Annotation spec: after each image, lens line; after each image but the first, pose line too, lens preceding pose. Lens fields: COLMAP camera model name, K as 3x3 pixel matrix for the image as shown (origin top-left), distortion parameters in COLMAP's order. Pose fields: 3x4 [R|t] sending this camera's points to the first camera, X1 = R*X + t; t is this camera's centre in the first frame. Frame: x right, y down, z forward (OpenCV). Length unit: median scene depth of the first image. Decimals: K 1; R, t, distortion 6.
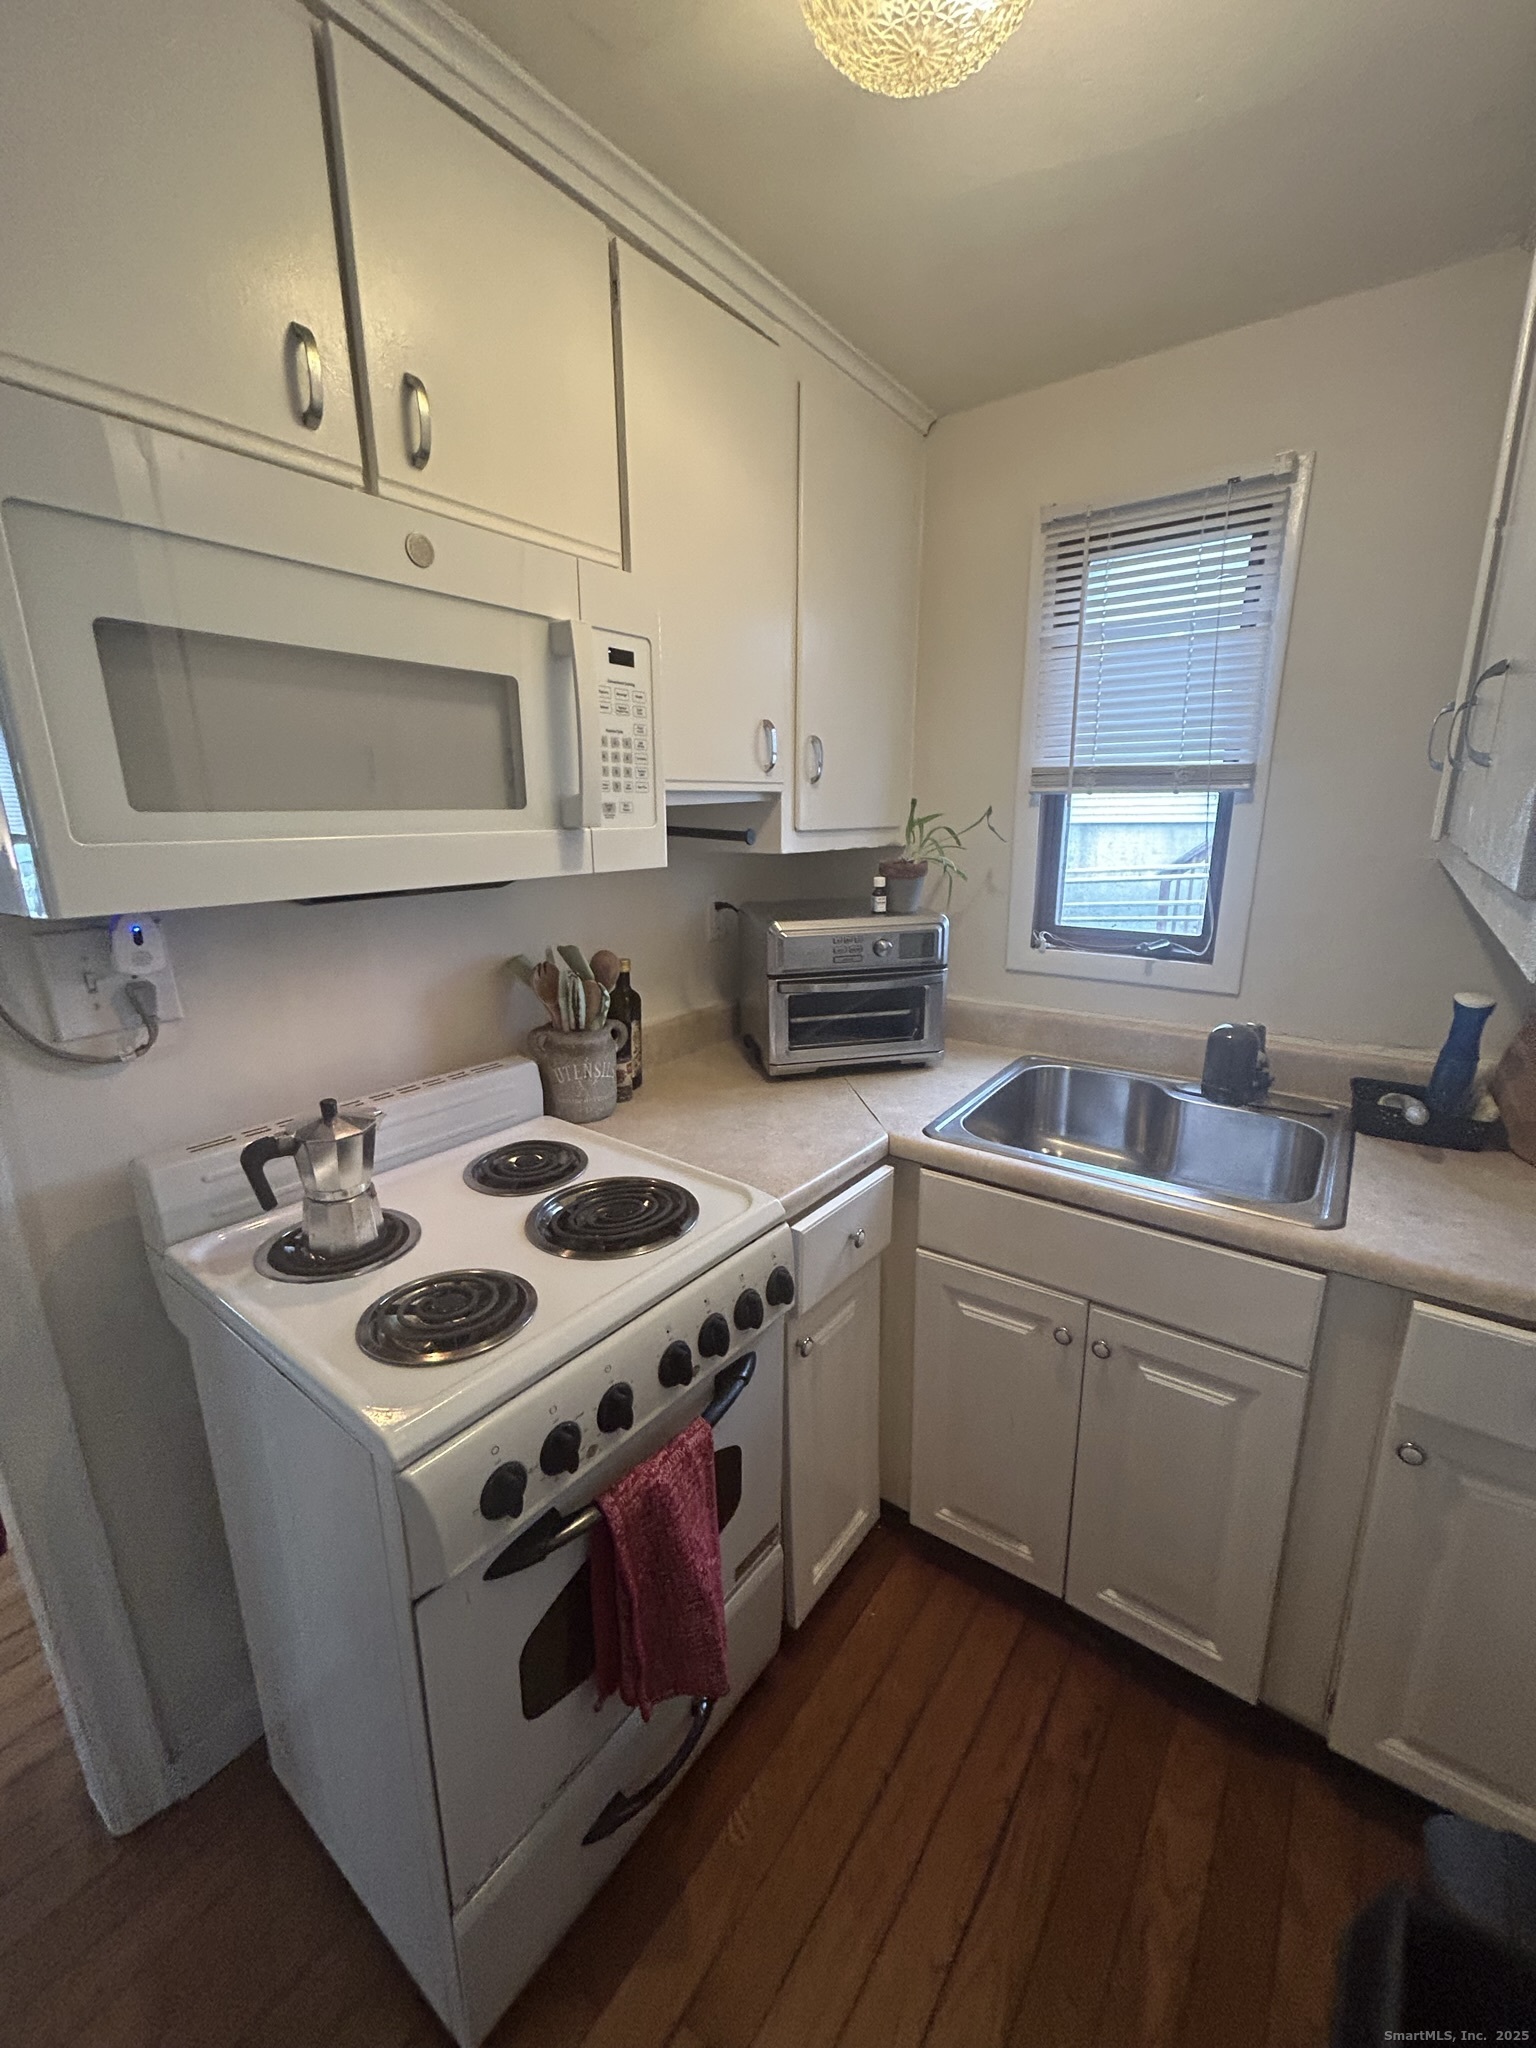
lens RADIAL K [[830.9, 0, 761.8], [0, 830.9, 1024.9], [0, 0, 1]] dist [0.000594, 0.000122]
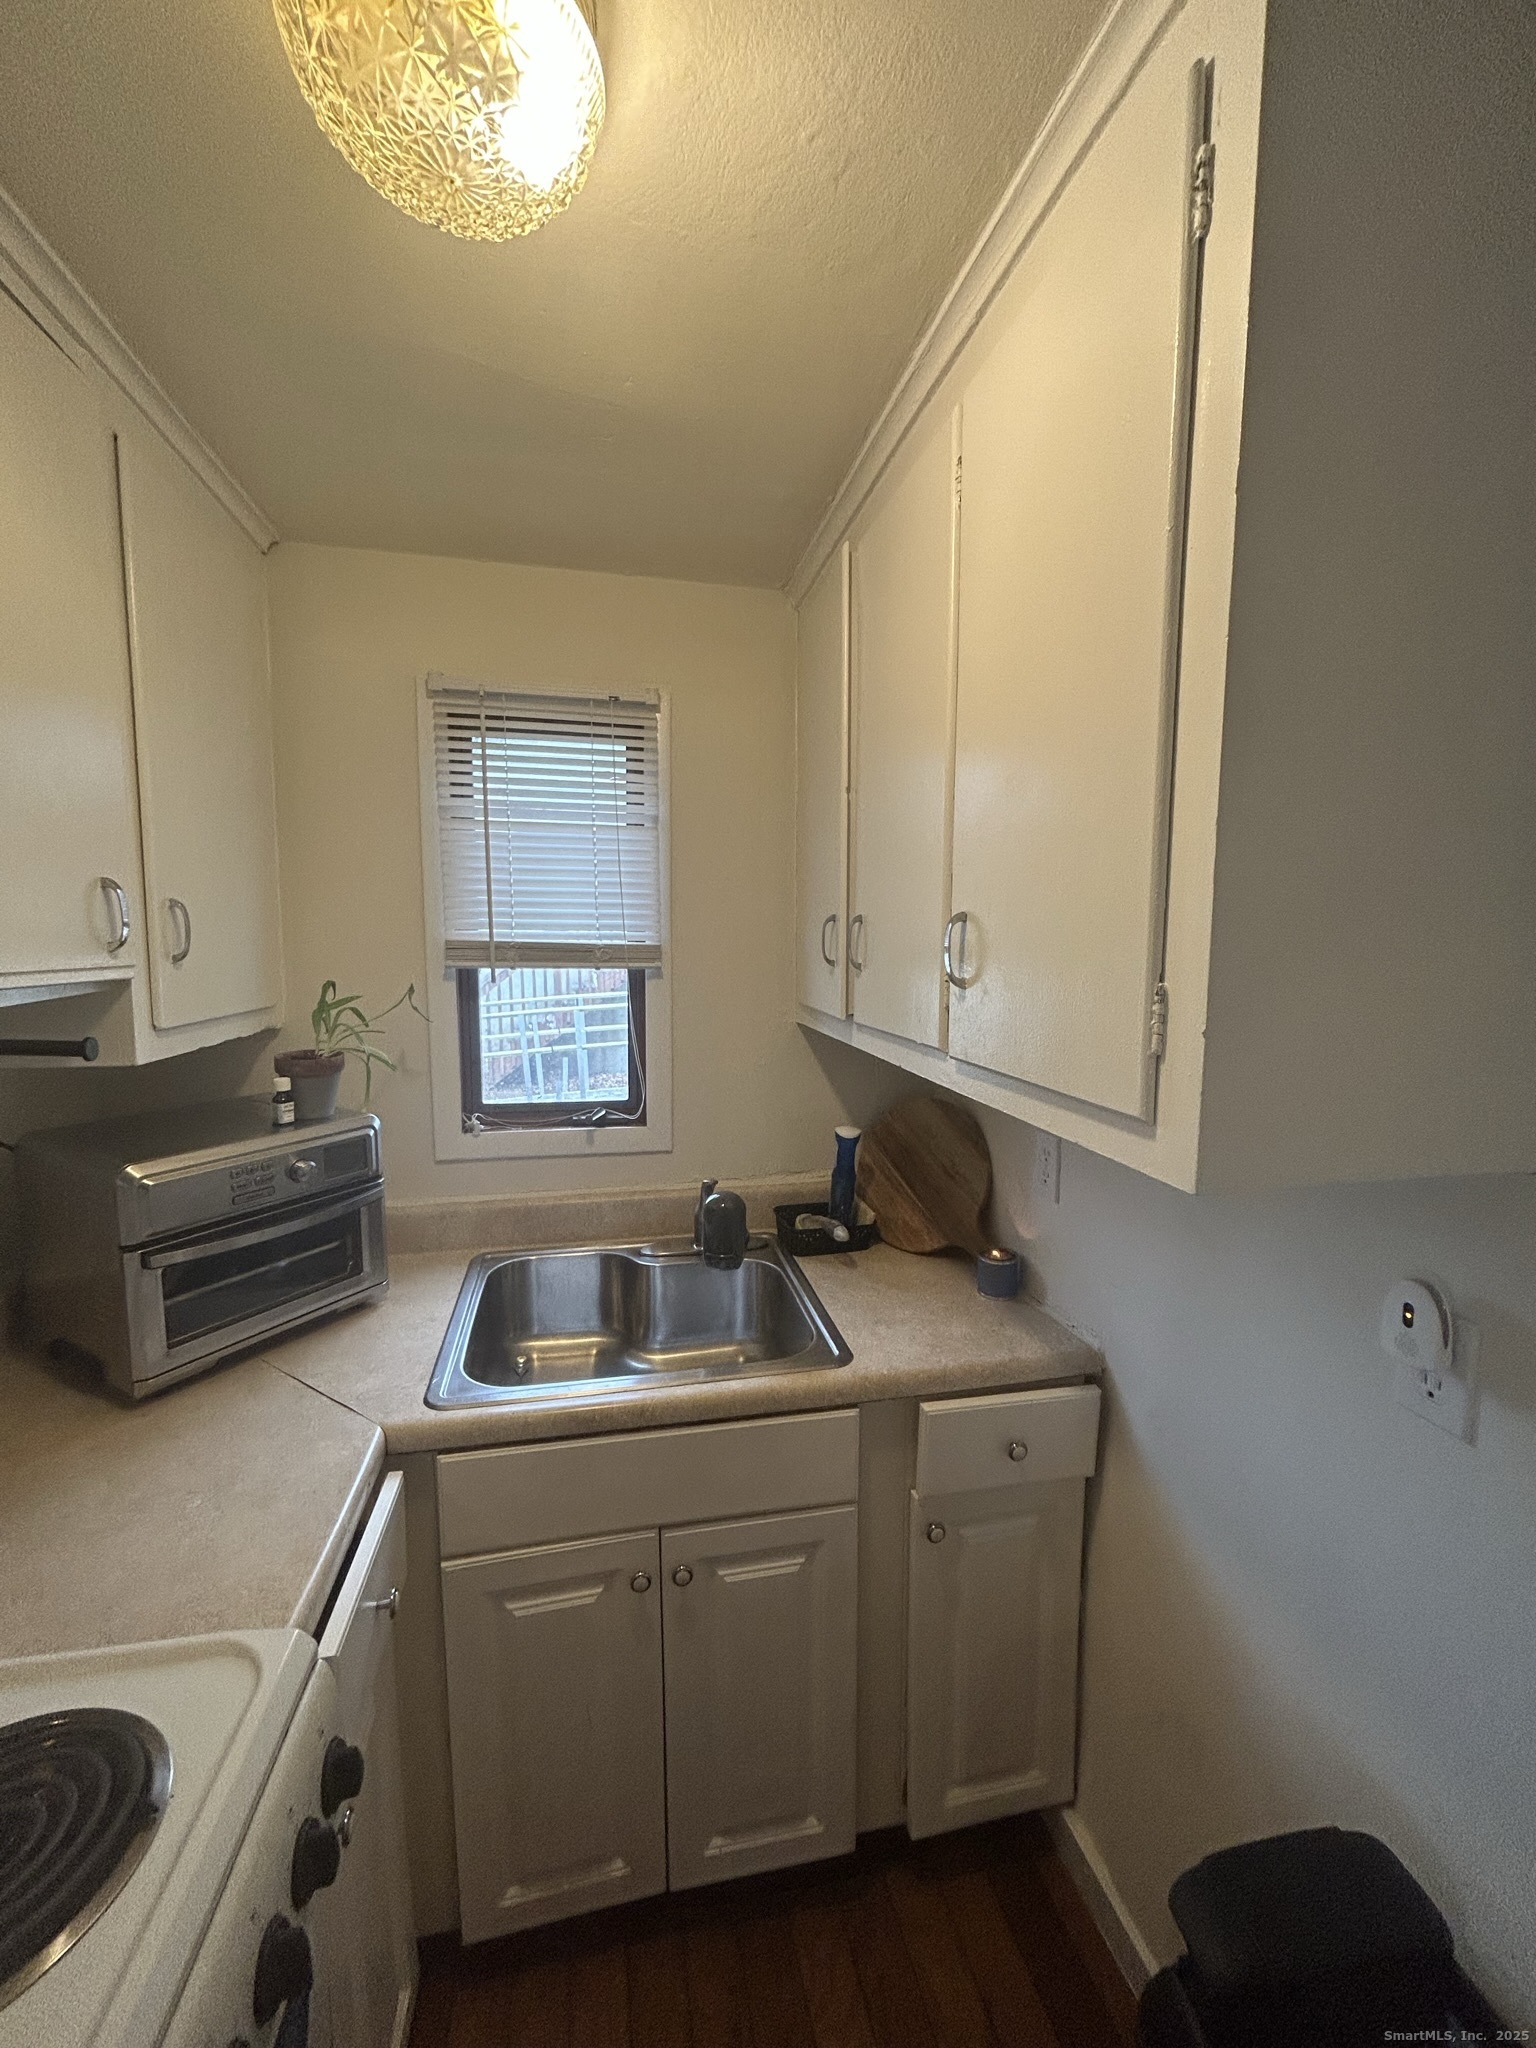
lens RADIAL K [[830.9, 0, 770.7], [0, 830.9, 1026.4], [0, 0, 1]] dist [0.000594, 0.000122]
pose [[0.661387, -0.065915, 0.747142, -0.137627], [0.176798, 0.981762, -0.069892, -0.098658], [-0.728909, 0.178319, 0.660979, 0.171237]]
